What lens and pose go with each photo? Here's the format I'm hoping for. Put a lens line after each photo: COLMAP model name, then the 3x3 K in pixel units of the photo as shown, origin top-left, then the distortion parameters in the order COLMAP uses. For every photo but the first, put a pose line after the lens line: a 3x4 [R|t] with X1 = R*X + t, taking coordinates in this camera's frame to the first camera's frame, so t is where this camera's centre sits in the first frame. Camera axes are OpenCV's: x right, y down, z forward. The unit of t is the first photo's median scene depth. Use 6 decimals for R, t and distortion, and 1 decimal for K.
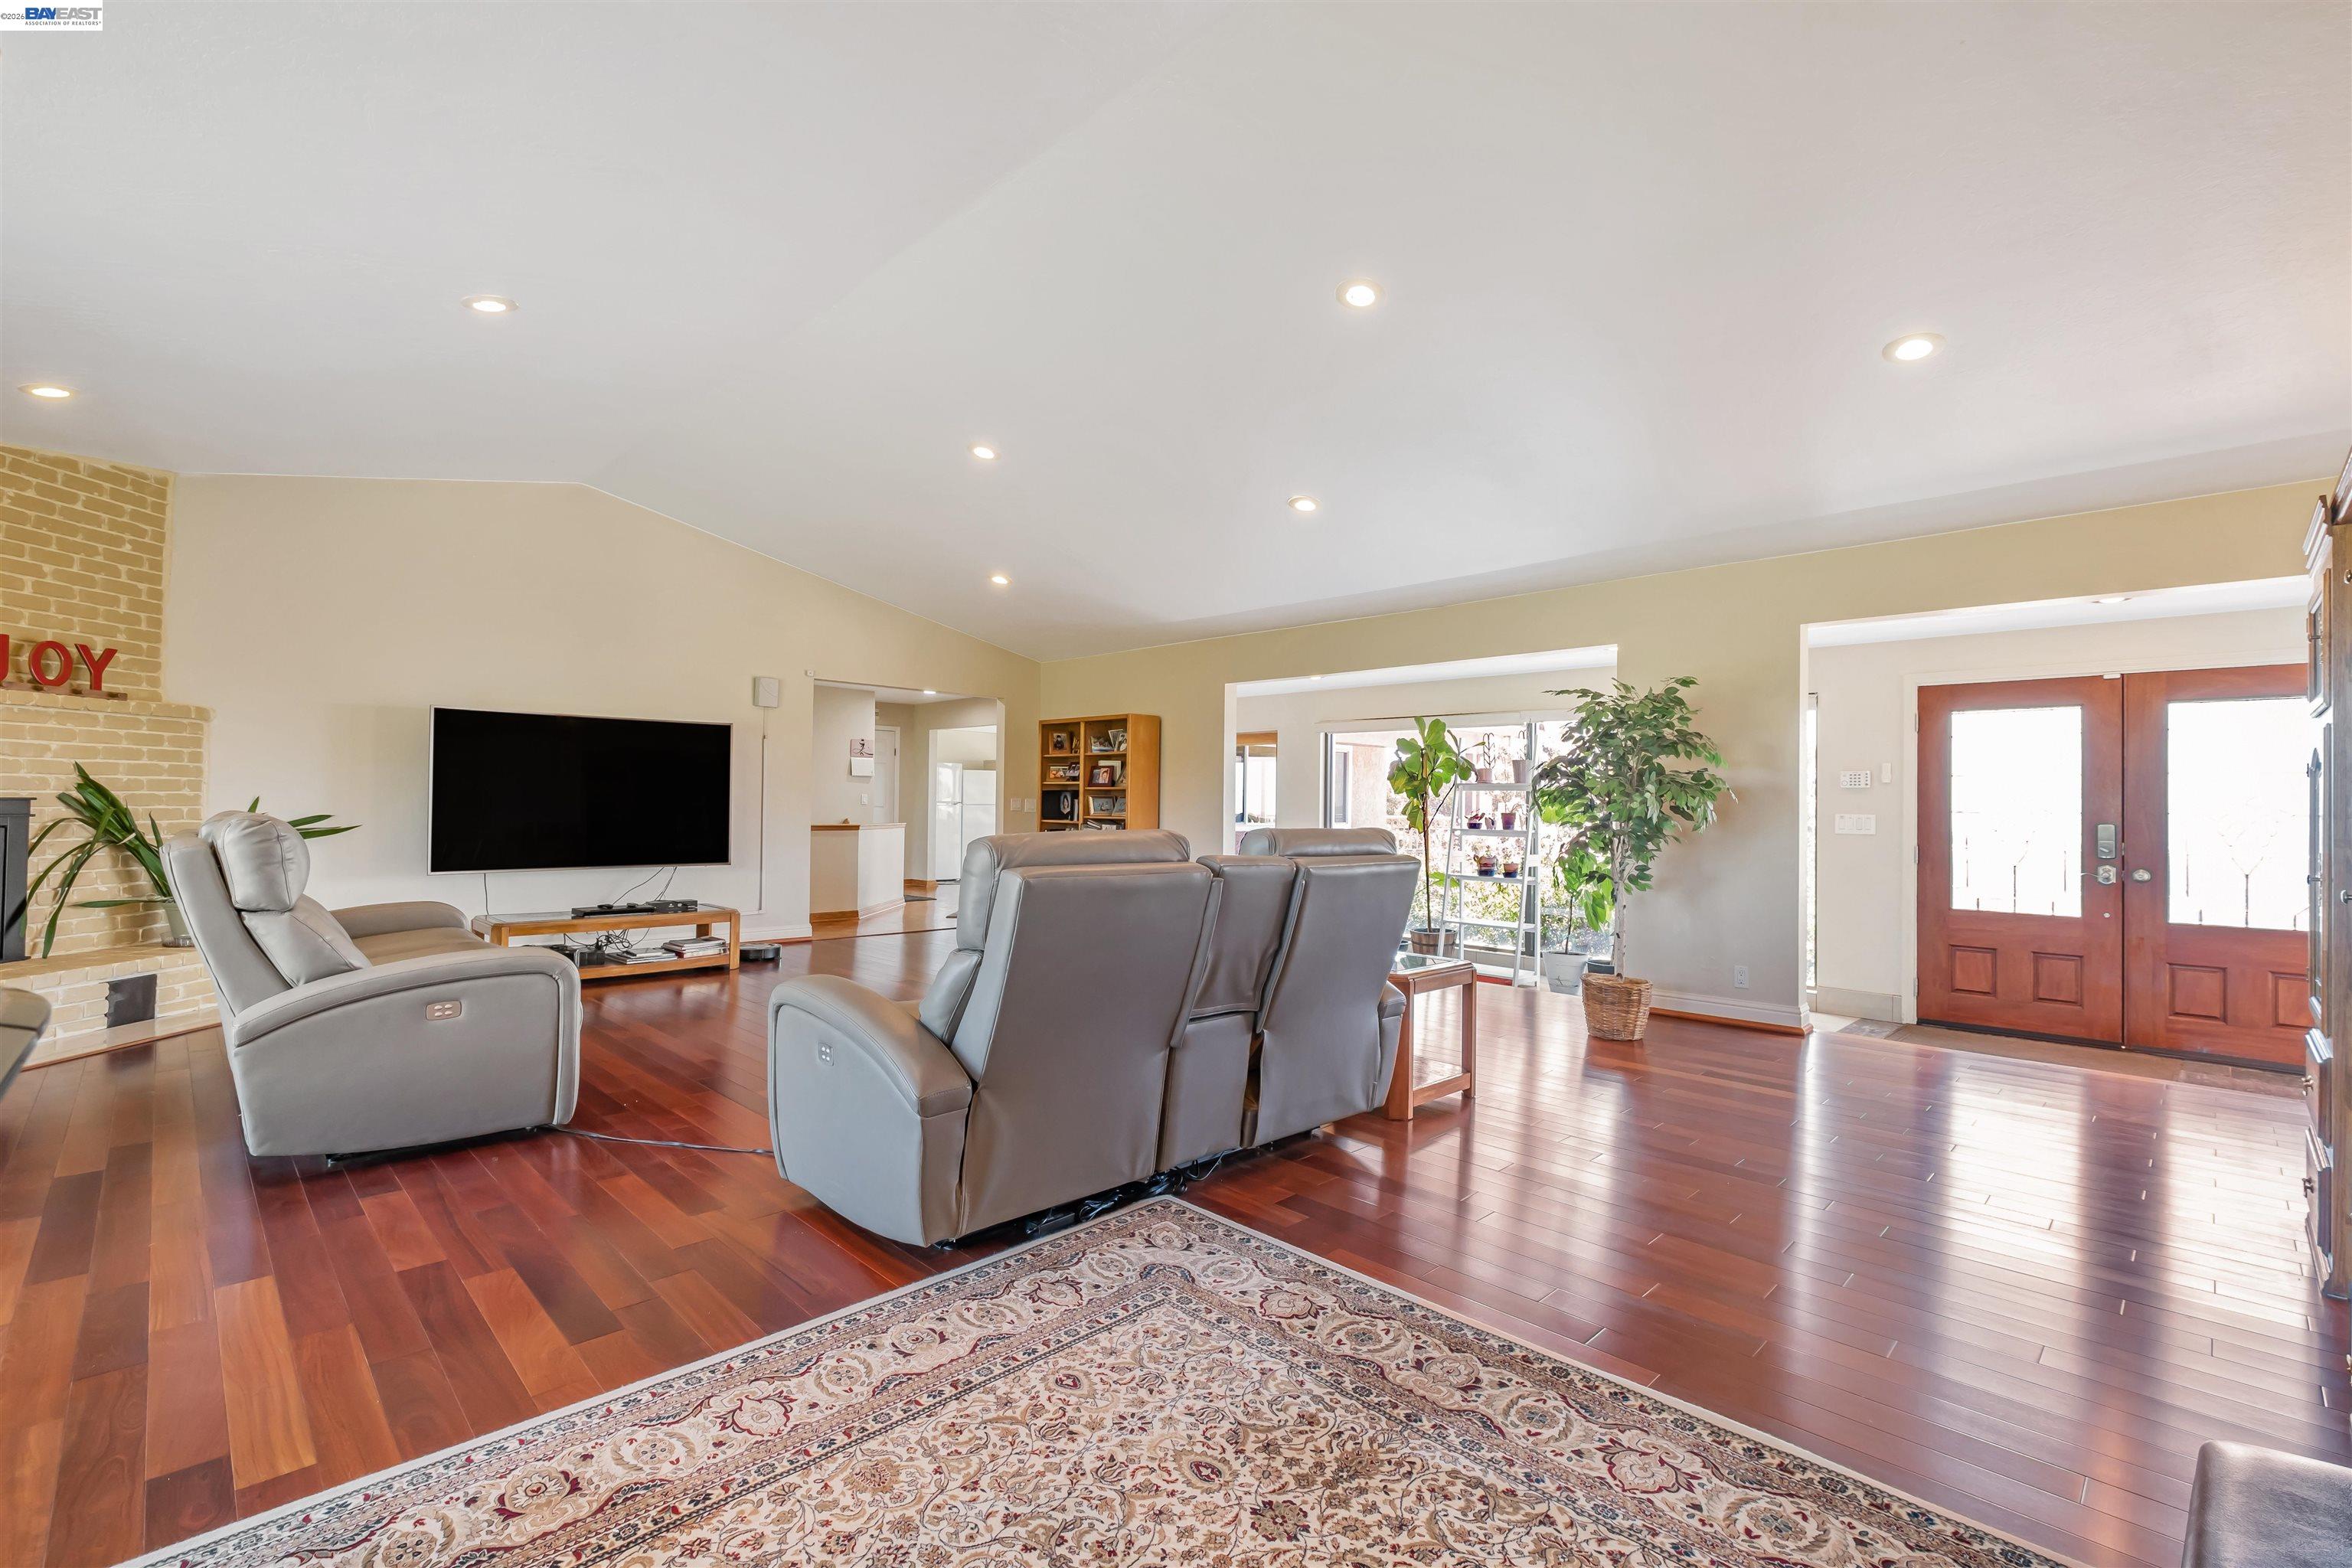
lens RADIAL K [[1019.3, 0, 1189.0], [0, 1019.3, 804.6], [0, 0, 1]] dist [-0.001270, -0.001743]
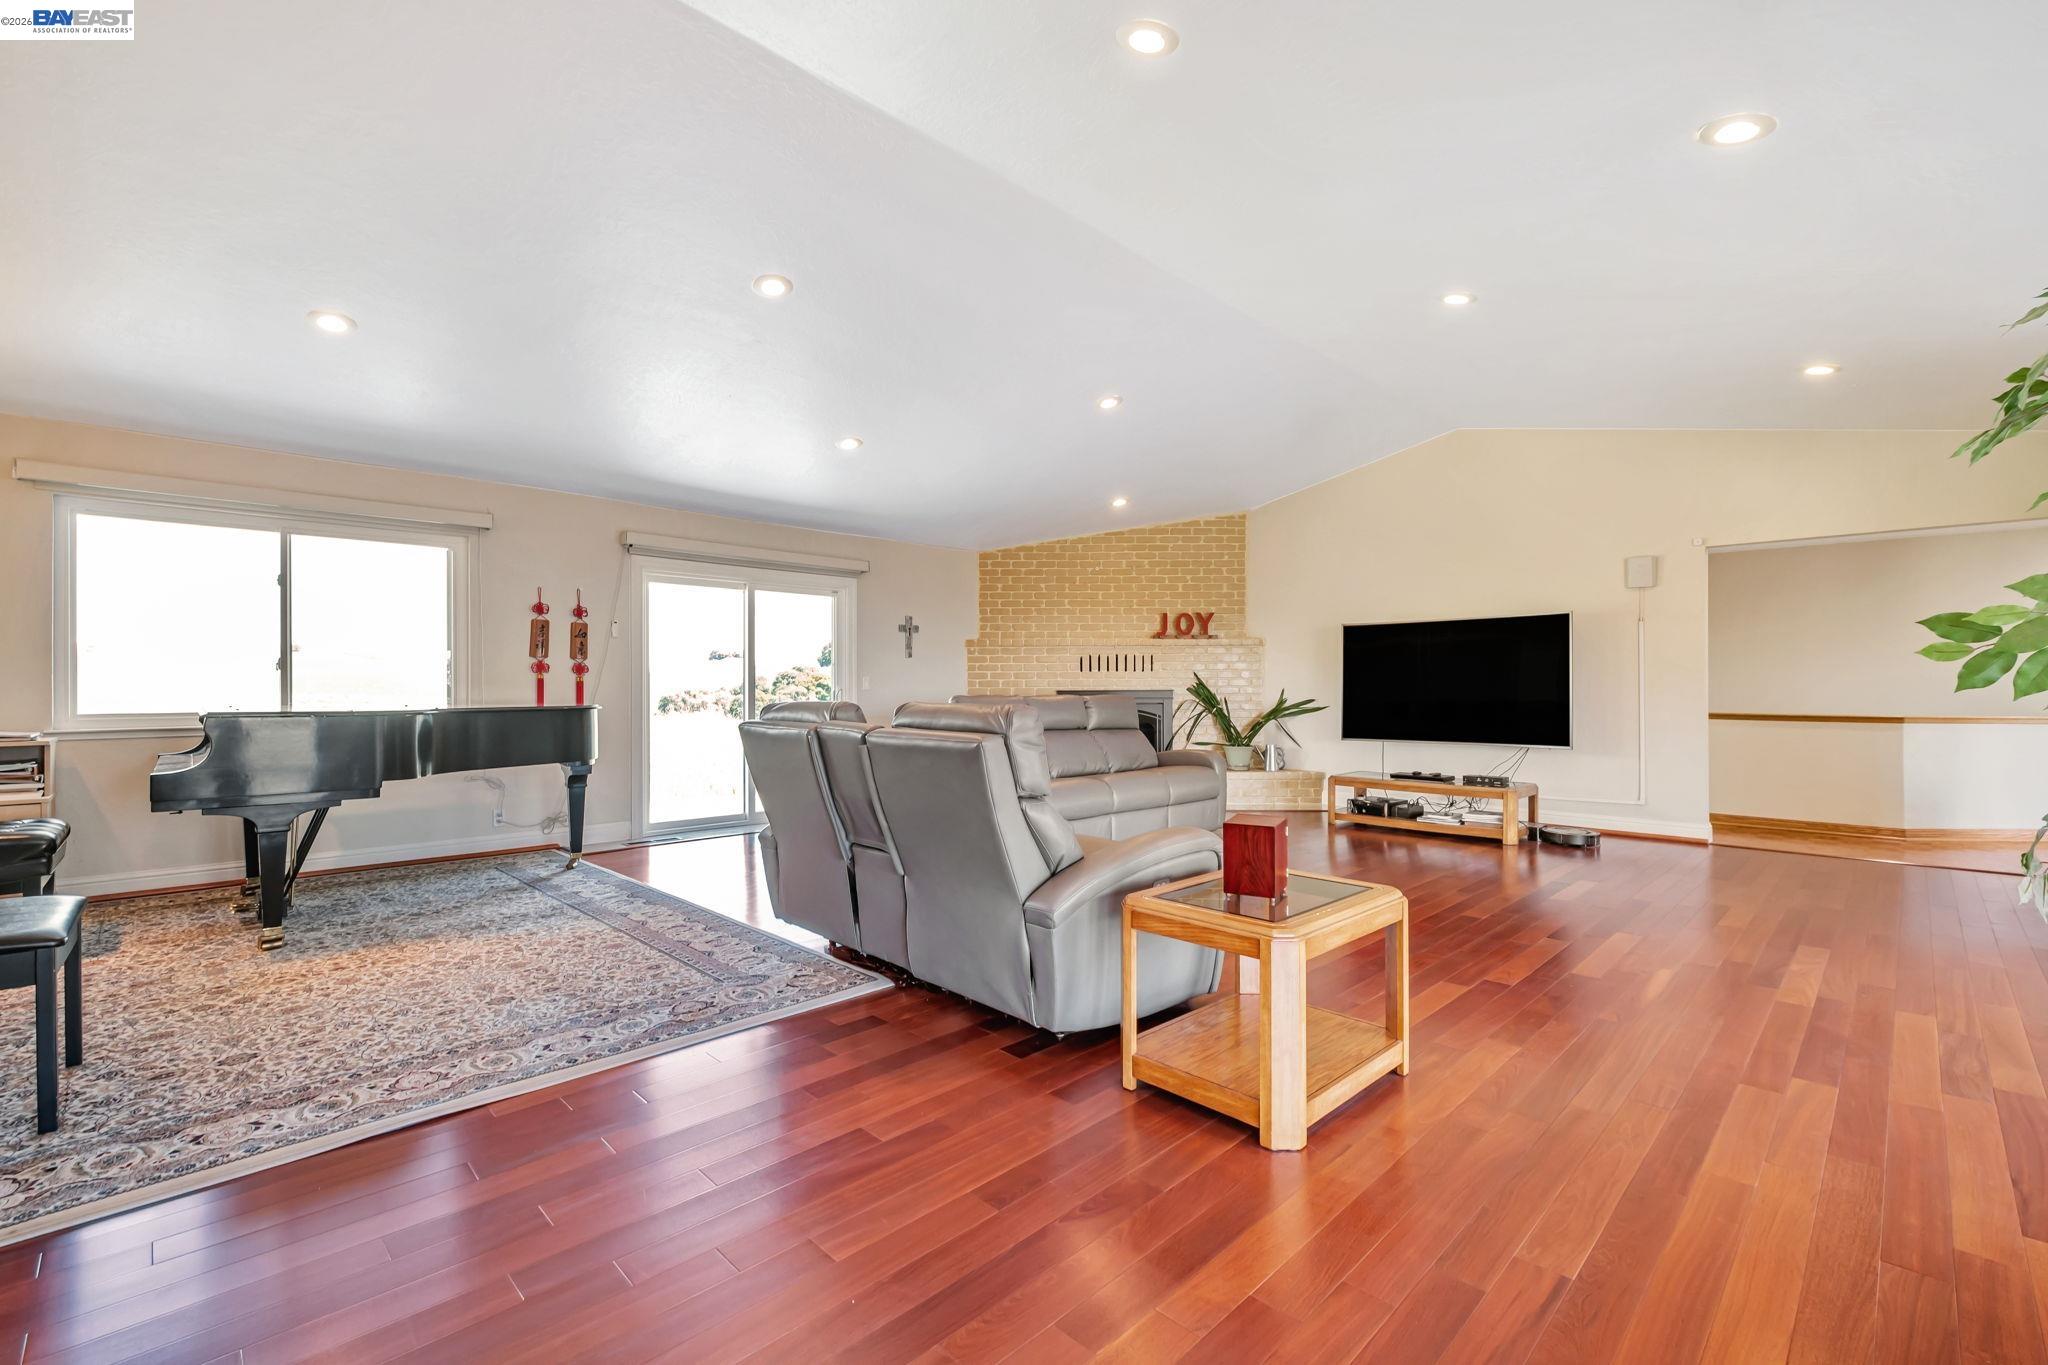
lens RADIAL K [[887.6, 0, 1035.3], [0, 887.6, 700.4], [0, 0, 1]] dist [-0.001270, -0.001743]
pose [[0.005772, -0.002042, -0.999981, 0.583732], [0.003413, 0.999992, -0.002023, 0.014102], [0.999978, -0.003401, 0.005779, 0.617110]]
